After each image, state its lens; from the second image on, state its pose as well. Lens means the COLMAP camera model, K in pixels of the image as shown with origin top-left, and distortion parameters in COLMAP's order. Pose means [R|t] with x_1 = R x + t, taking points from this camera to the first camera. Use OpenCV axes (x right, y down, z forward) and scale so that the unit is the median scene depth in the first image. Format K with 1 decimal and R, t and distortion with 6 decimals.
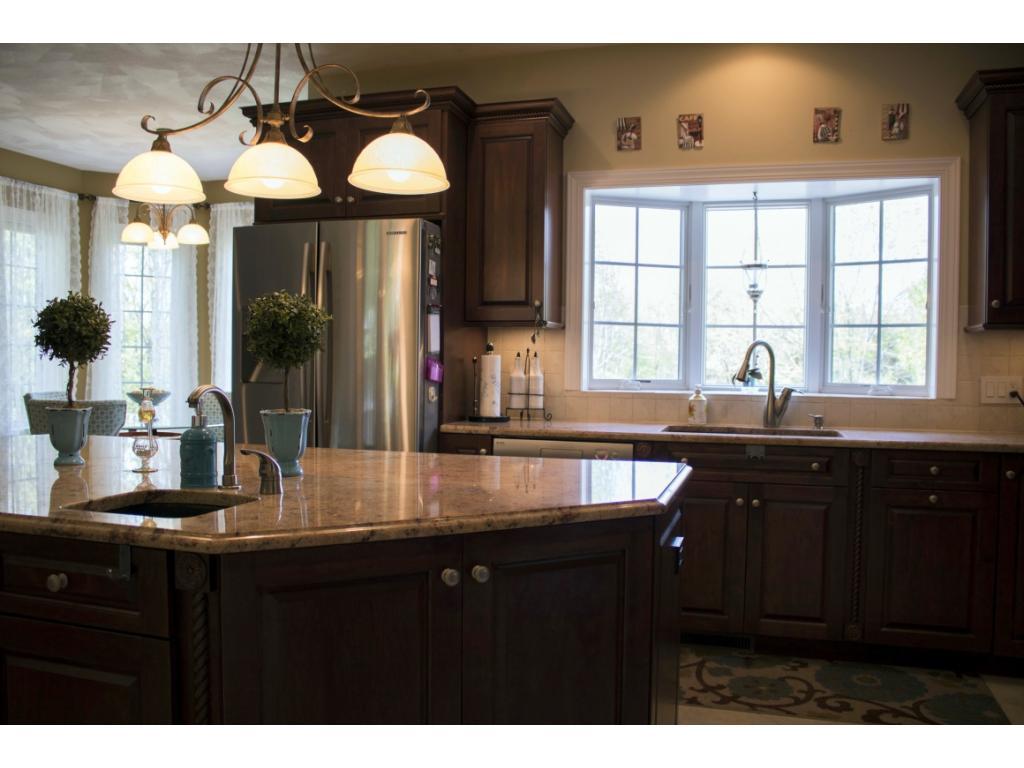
lens RADIAL K [[856.7, 0, 505.1], [0, 856.7, 385.0], [0, 0, 1]] dist [-0.098217, 0.049215]
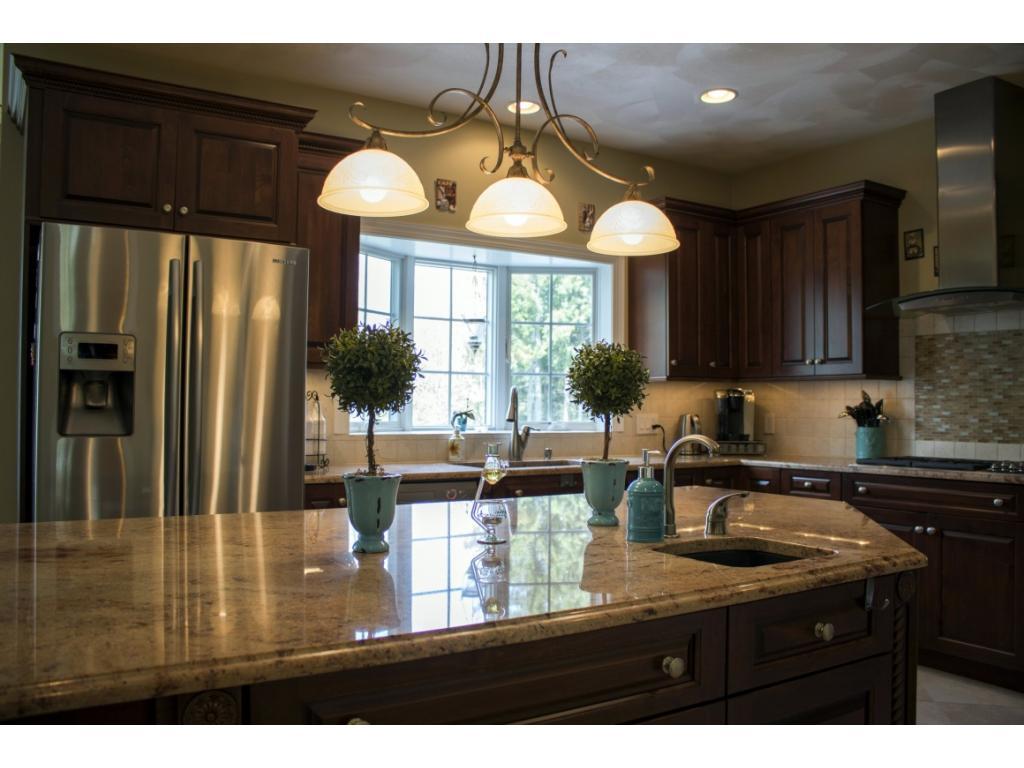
lens RADIAL K [[856.7, 0, 504.5], [0, 856.7, 380.8], [0, 0, 1]] dist [-0.098217, 0.049215]
pose [[0.653512, 0.014431, 0.756779, -0.569050], [0.021398, 0.999066, -0.037530, -0.015307], [-0.756614, 0.040720, 0.652593, 0.228374]]
